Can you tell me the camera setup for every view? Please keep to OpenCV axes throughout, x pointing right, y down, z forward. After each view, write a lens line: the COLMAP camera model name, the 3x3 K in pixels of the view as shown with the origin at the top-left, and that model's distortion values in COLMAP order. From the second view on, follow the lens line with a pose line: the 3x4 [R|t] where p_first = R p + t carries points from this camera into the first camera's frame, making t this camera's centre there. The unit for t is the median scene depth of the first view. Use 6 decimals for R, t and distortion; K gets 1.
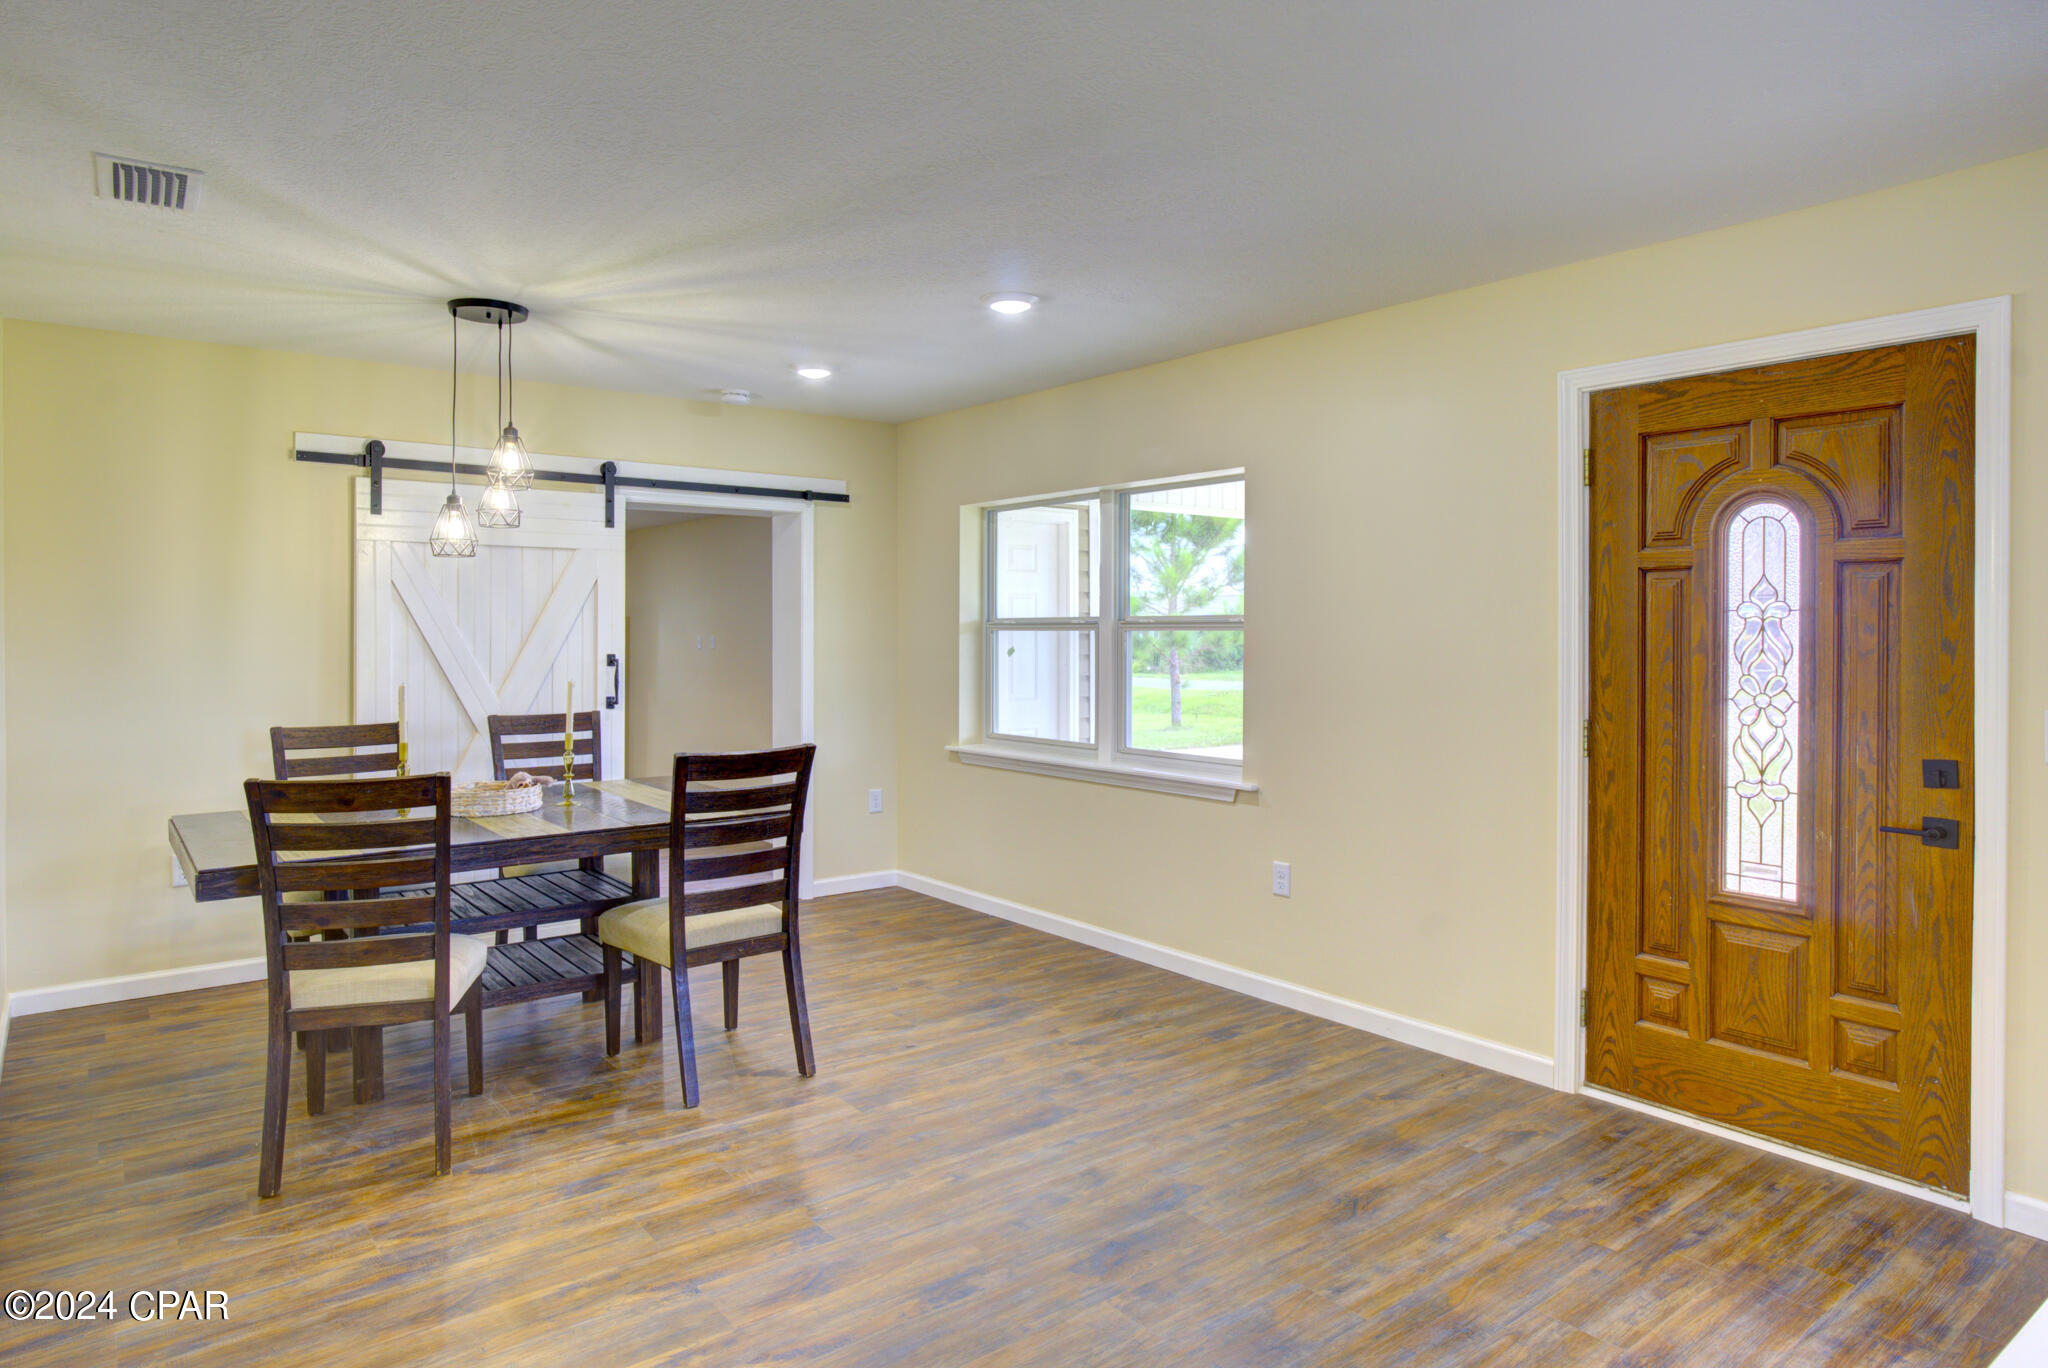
lens RADIAL K [[1207.2, 0, 986.5], [0, 1207.2, 645.3], [0, 0, 1]] dist [-0.017793, 0.003036]
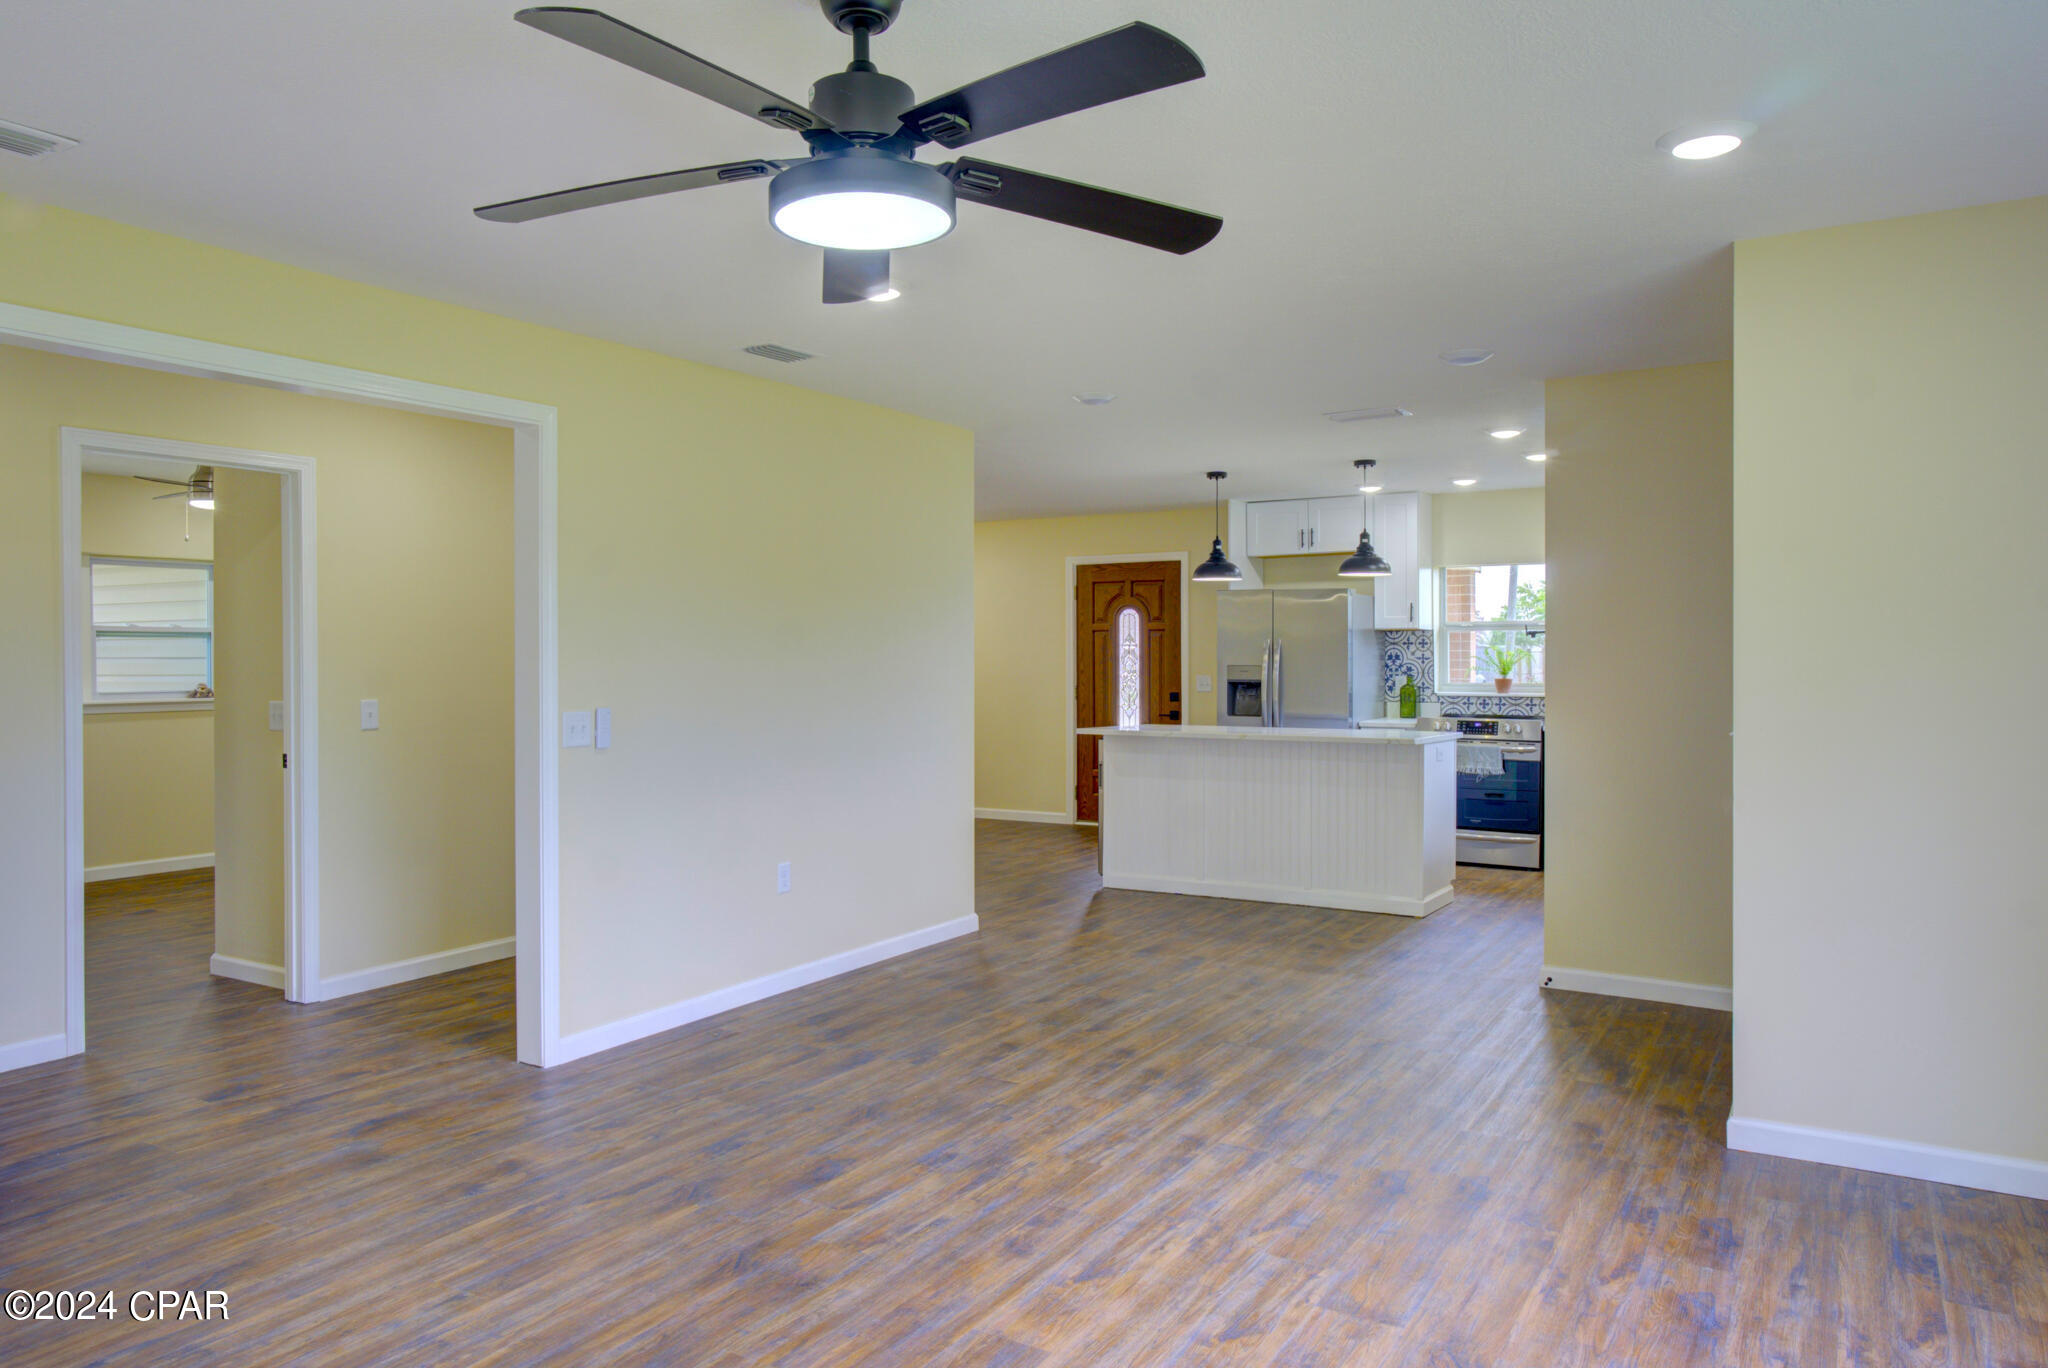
lens RADIAL K [[1329.4, 0, 1018.9], [0, 1329.4, 681.4], [0, 0, 1]] dist [0.005853, 0.002855]
pose [[0.925565, -0.005803, 0.378544, -0.850334], [0.005078, 0.999983, 0.002912, 0.048502], [-0.378554, -0.000773, 0.925579, -1.944322]]
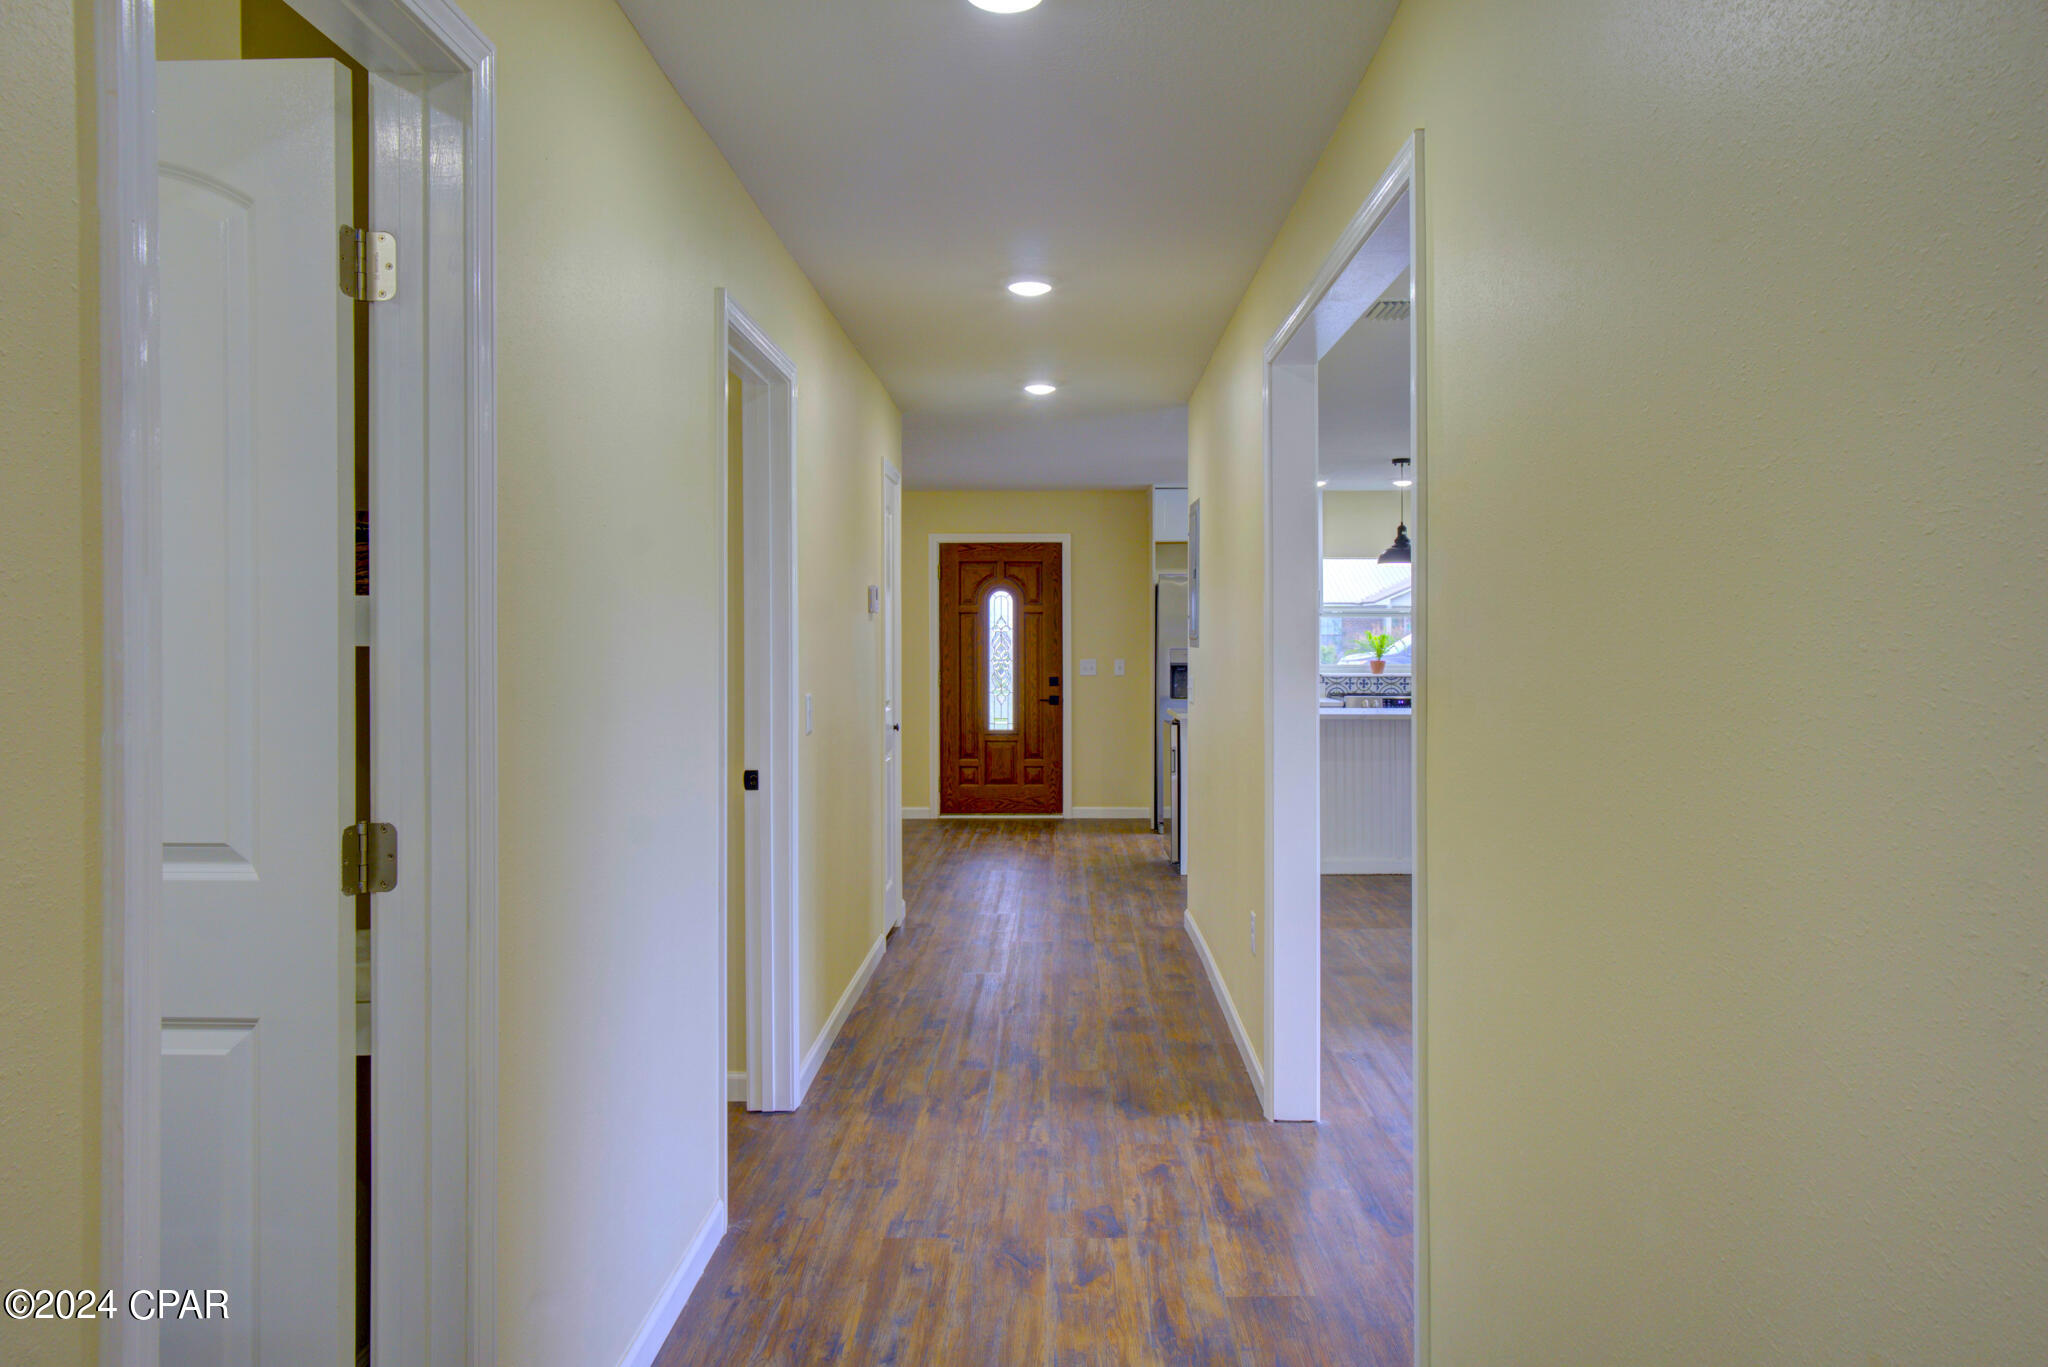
lens RADIAL K [[1351.3, 0, 1025.3], [0, 1351.3, 673.3], [0, 0, 1]] dist [-0.011224, -0.000990]
pose [[0.603238, -0.015564, 0.797409, -1.885000], [0.011519, 0.999875, 0.010802, 0.042520], [-0.797478, 0.002669, 0.603342, -0.982664]]
